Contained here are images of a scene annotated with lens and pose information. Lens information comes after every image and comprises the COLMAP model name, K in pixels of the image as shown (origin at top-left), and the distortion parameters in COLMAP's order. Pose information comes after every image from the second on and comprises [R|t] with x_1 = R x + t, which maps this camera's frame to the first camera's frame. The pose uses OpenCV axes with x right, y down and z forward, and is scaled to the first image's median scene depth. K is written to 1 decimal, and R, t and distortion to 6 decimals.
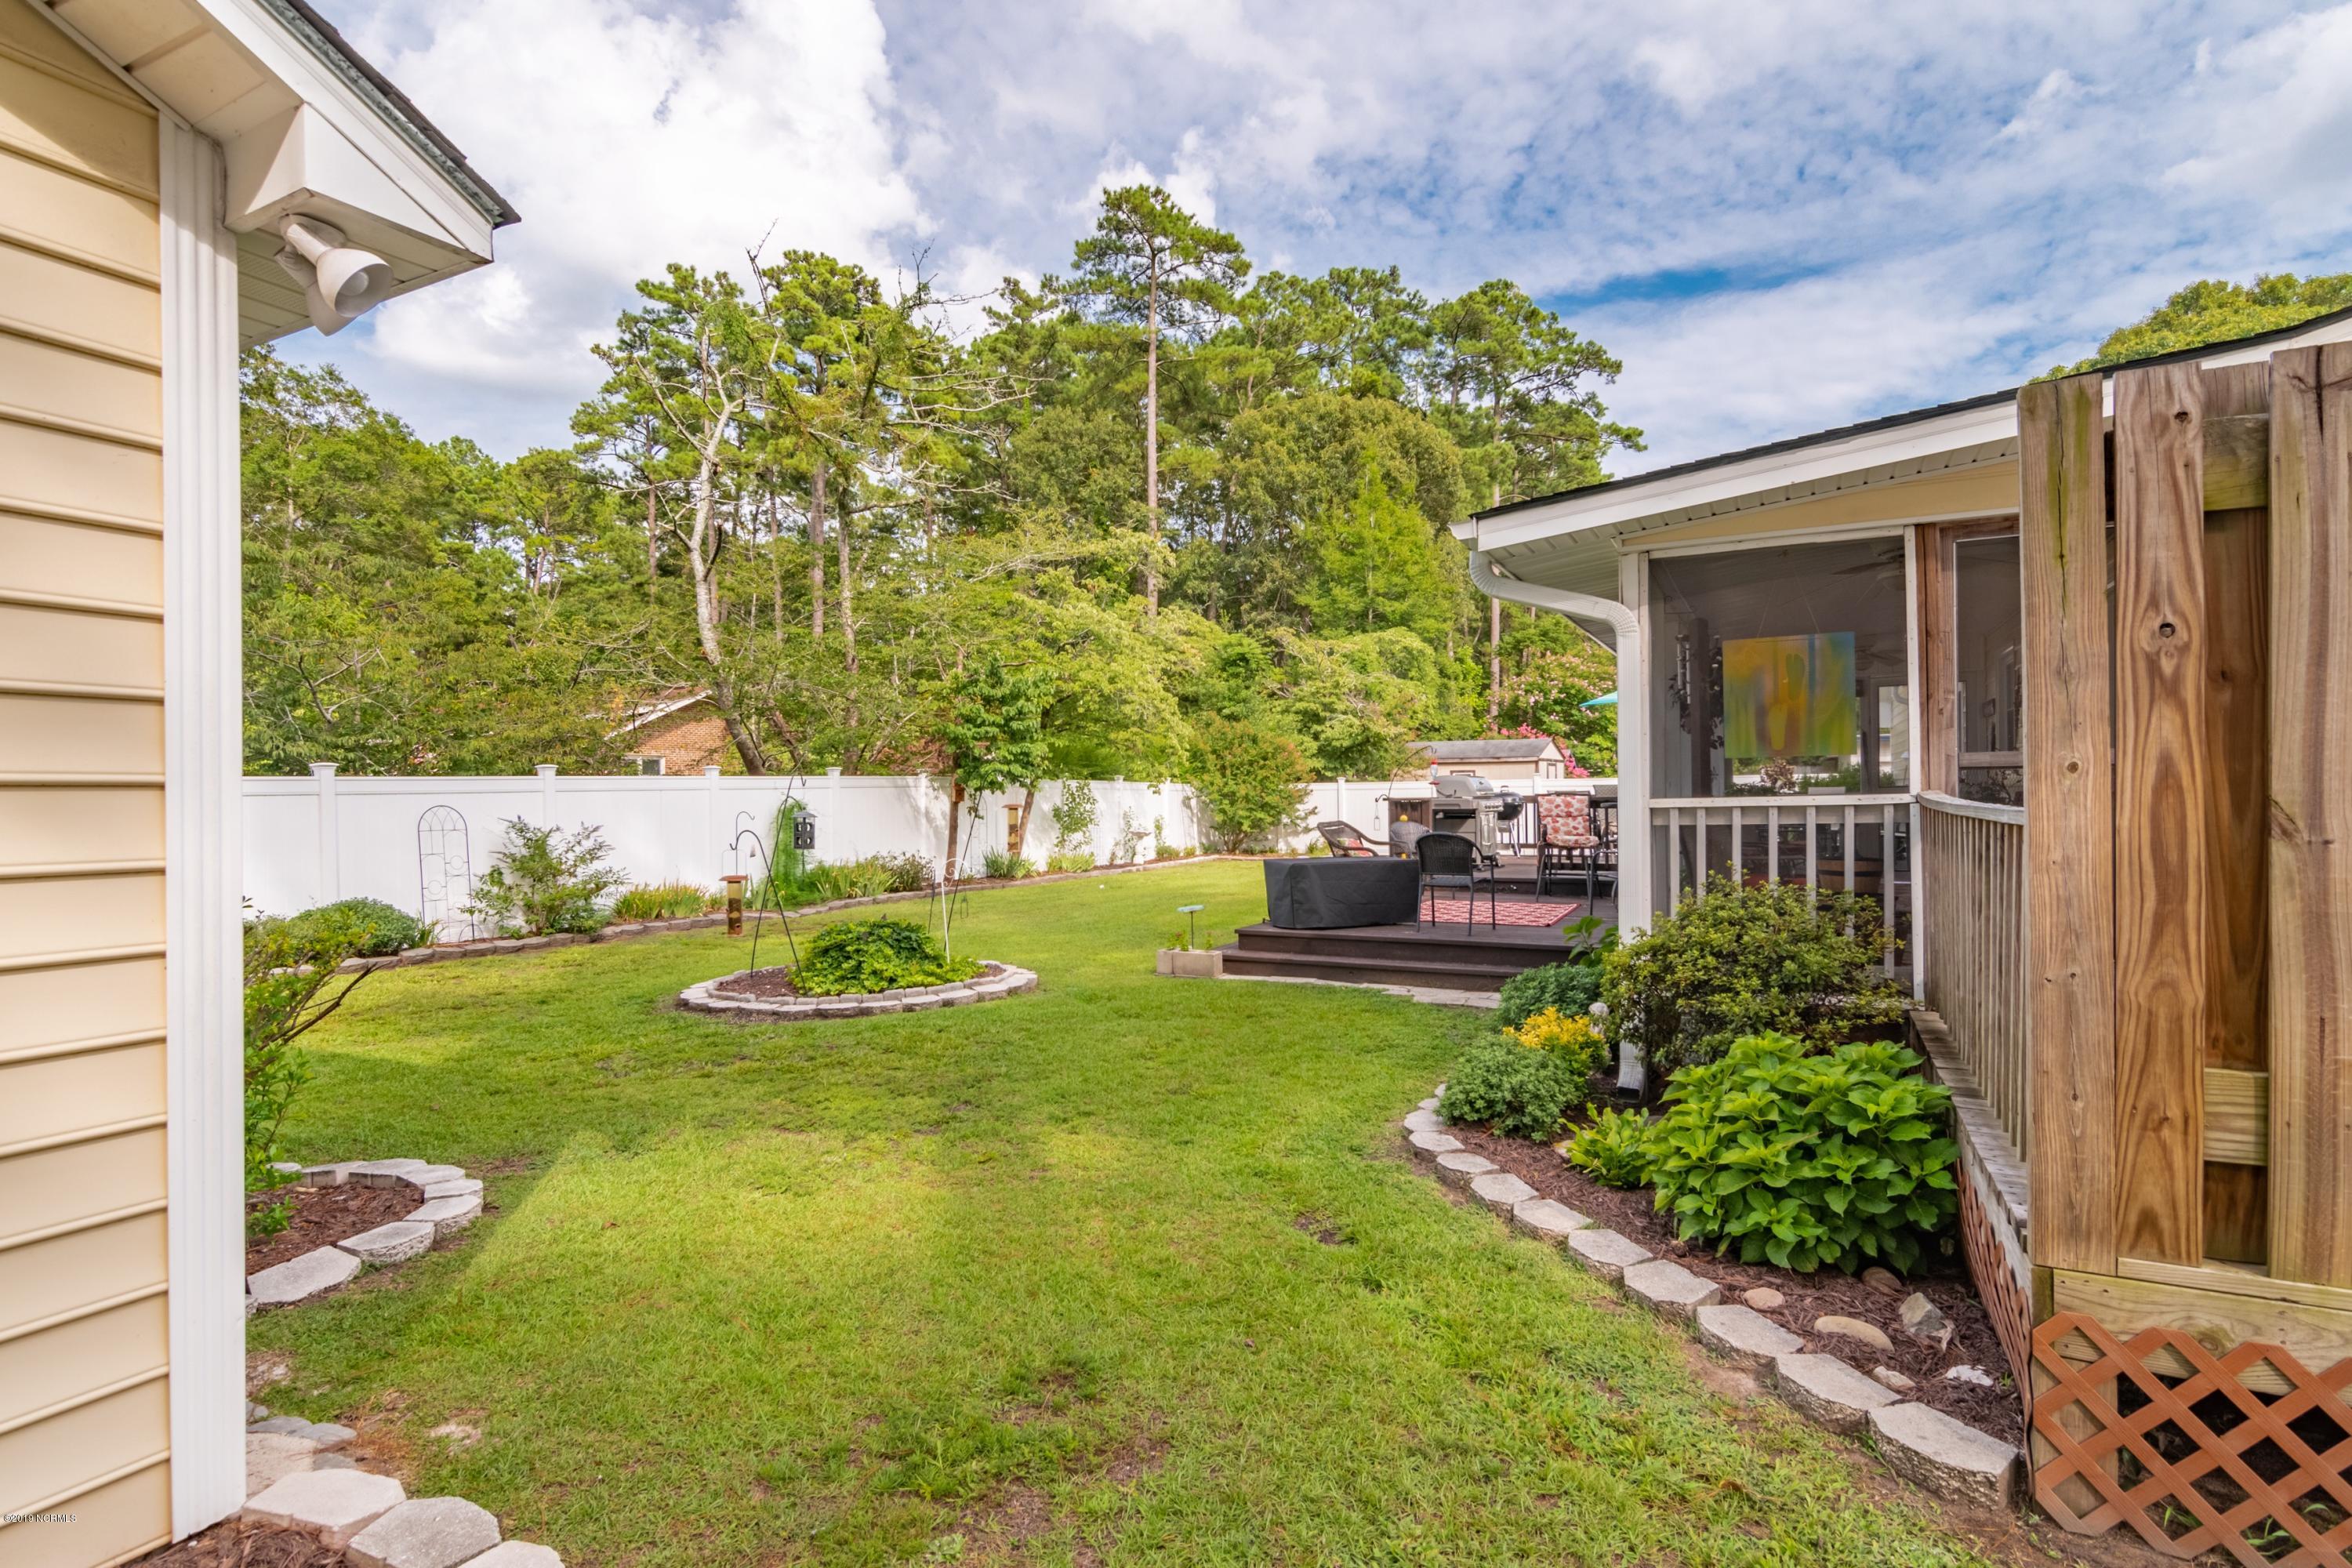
lens RADIAL K [[1210.8, 0, 1188.4], [0, 1210.8, 766.4], [0, 0, 1]] dist [-0.004582, -0.000134]
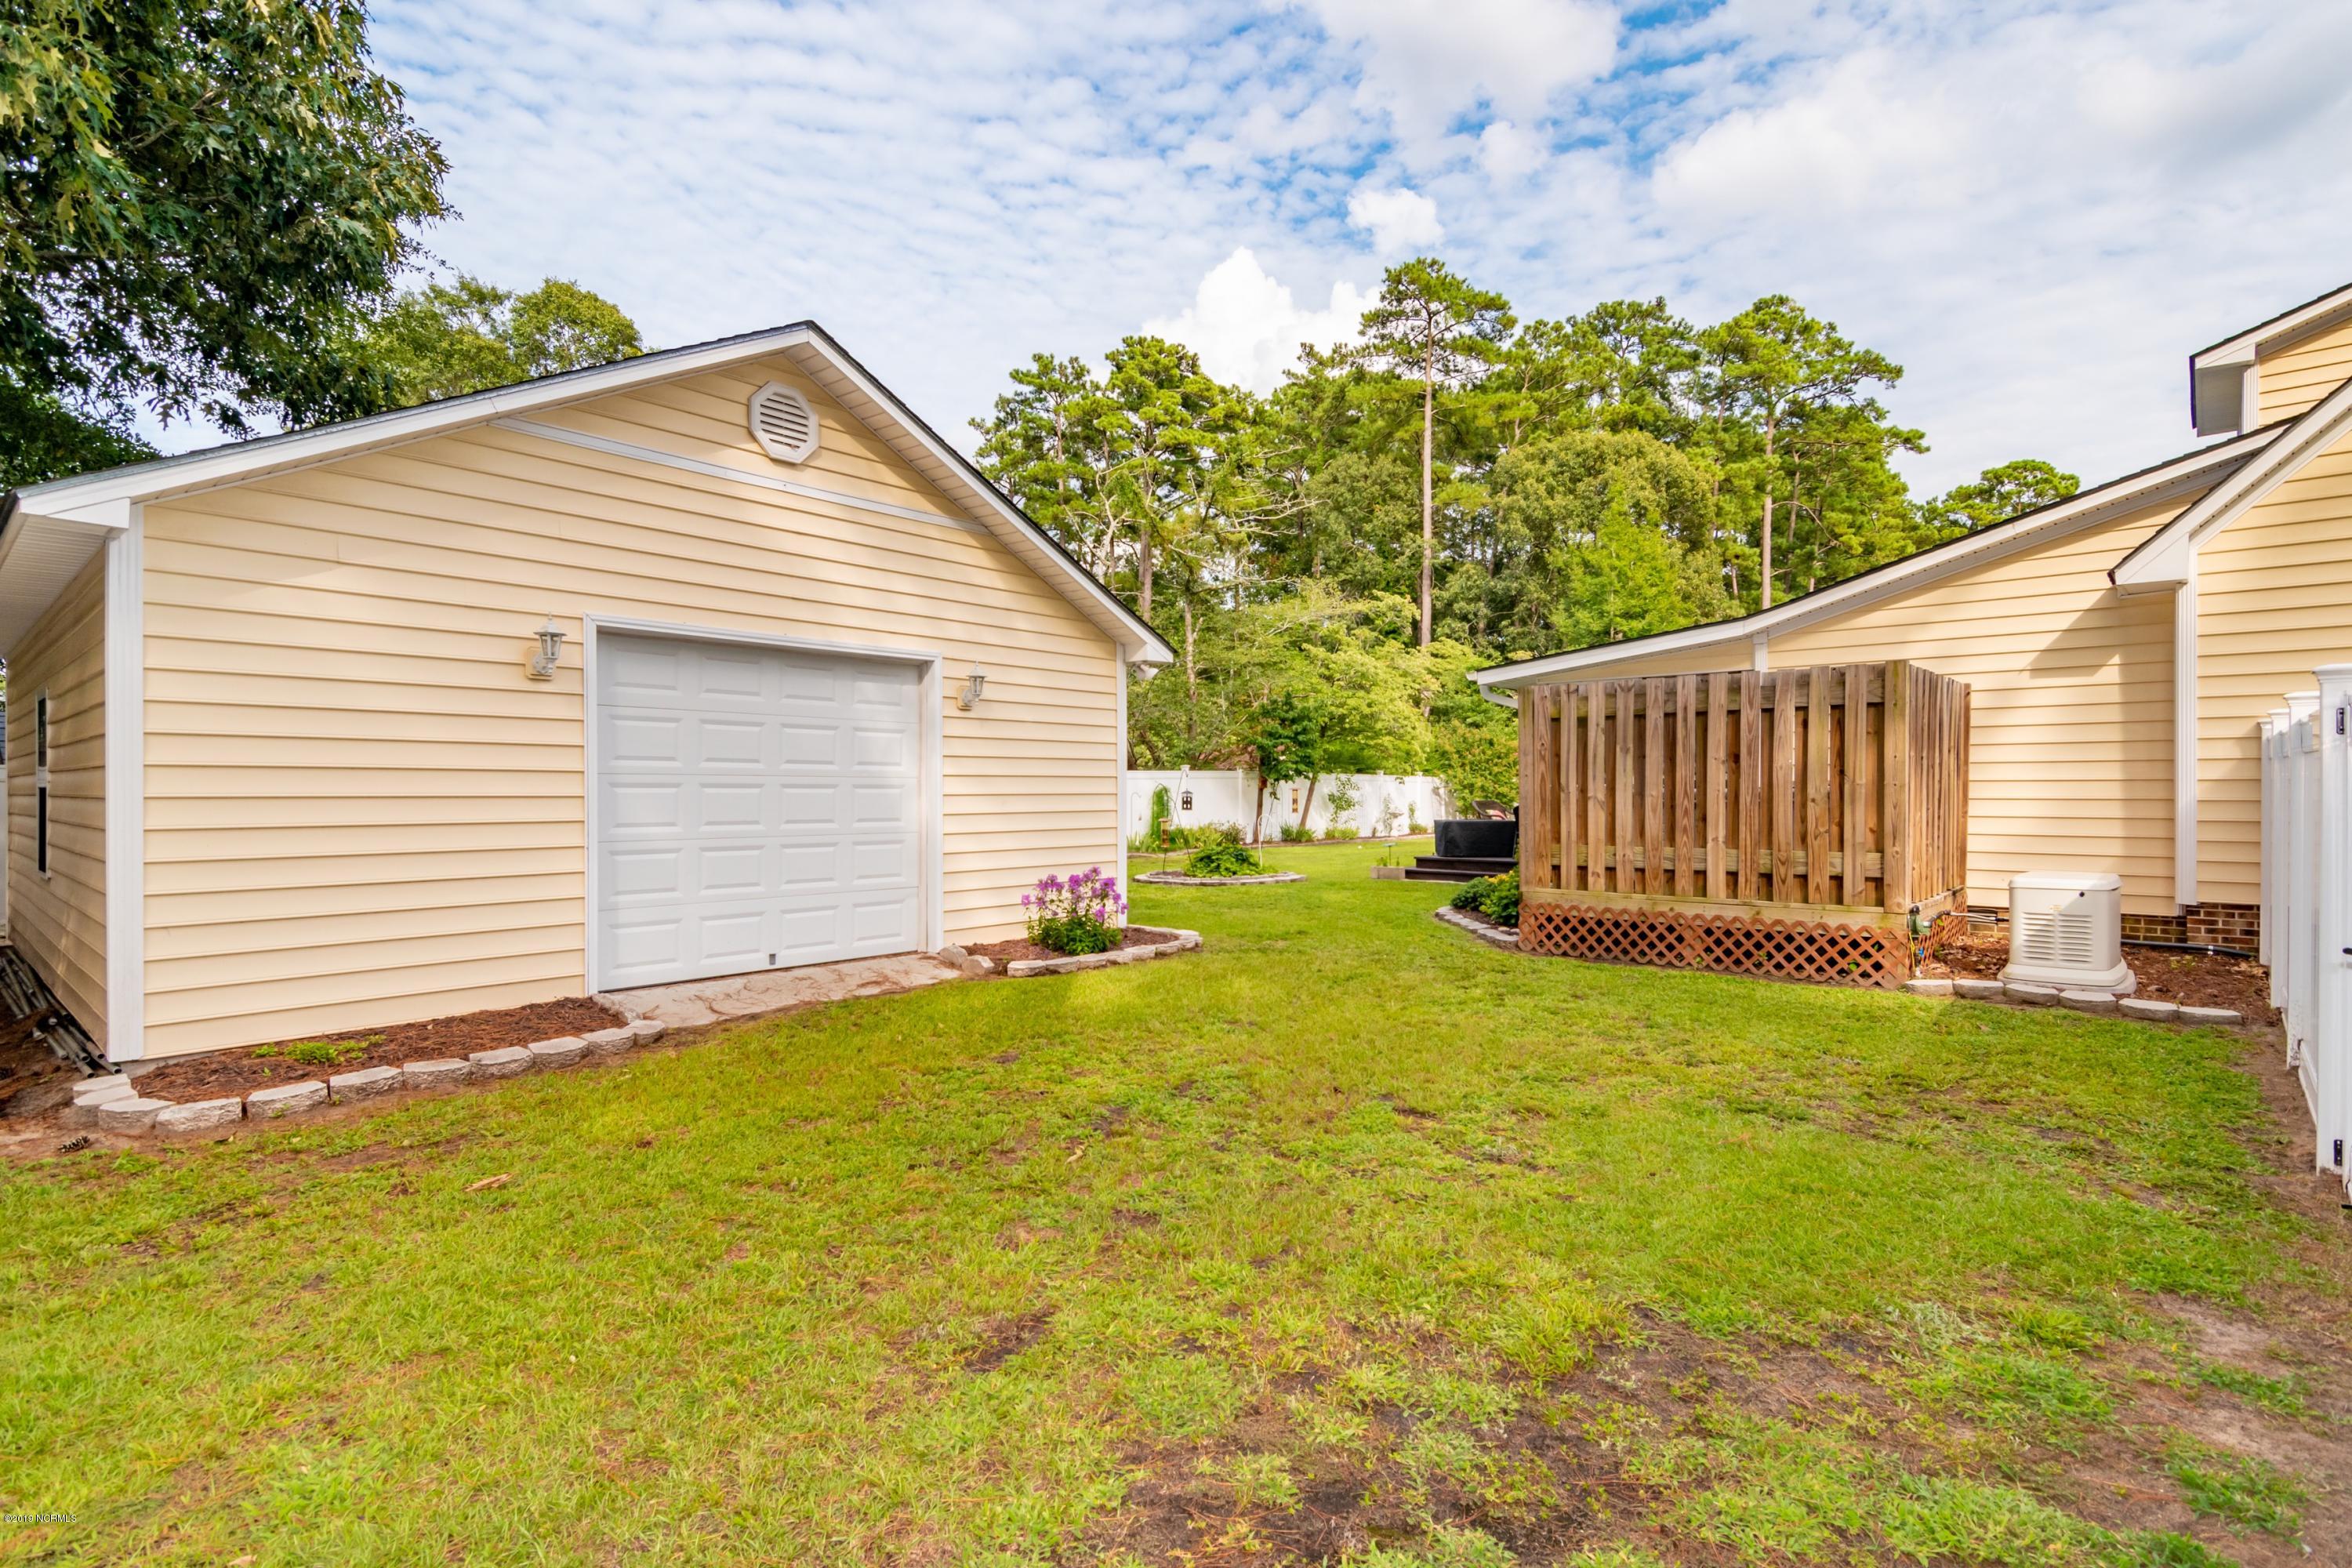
lens RADIAL K [[1167.1, 0, 1165.8], [0, 1167.1, 769.3], [0, 0, 1]] dist [-0.001433, -0.000163]
pose [[0.964490, 0.007929, -0.264001, 0.025652], [-0.004943, 0.999916, 0.011972, -0.003757], [0.264074, -0.010242, 0.964448, -0.145770]]
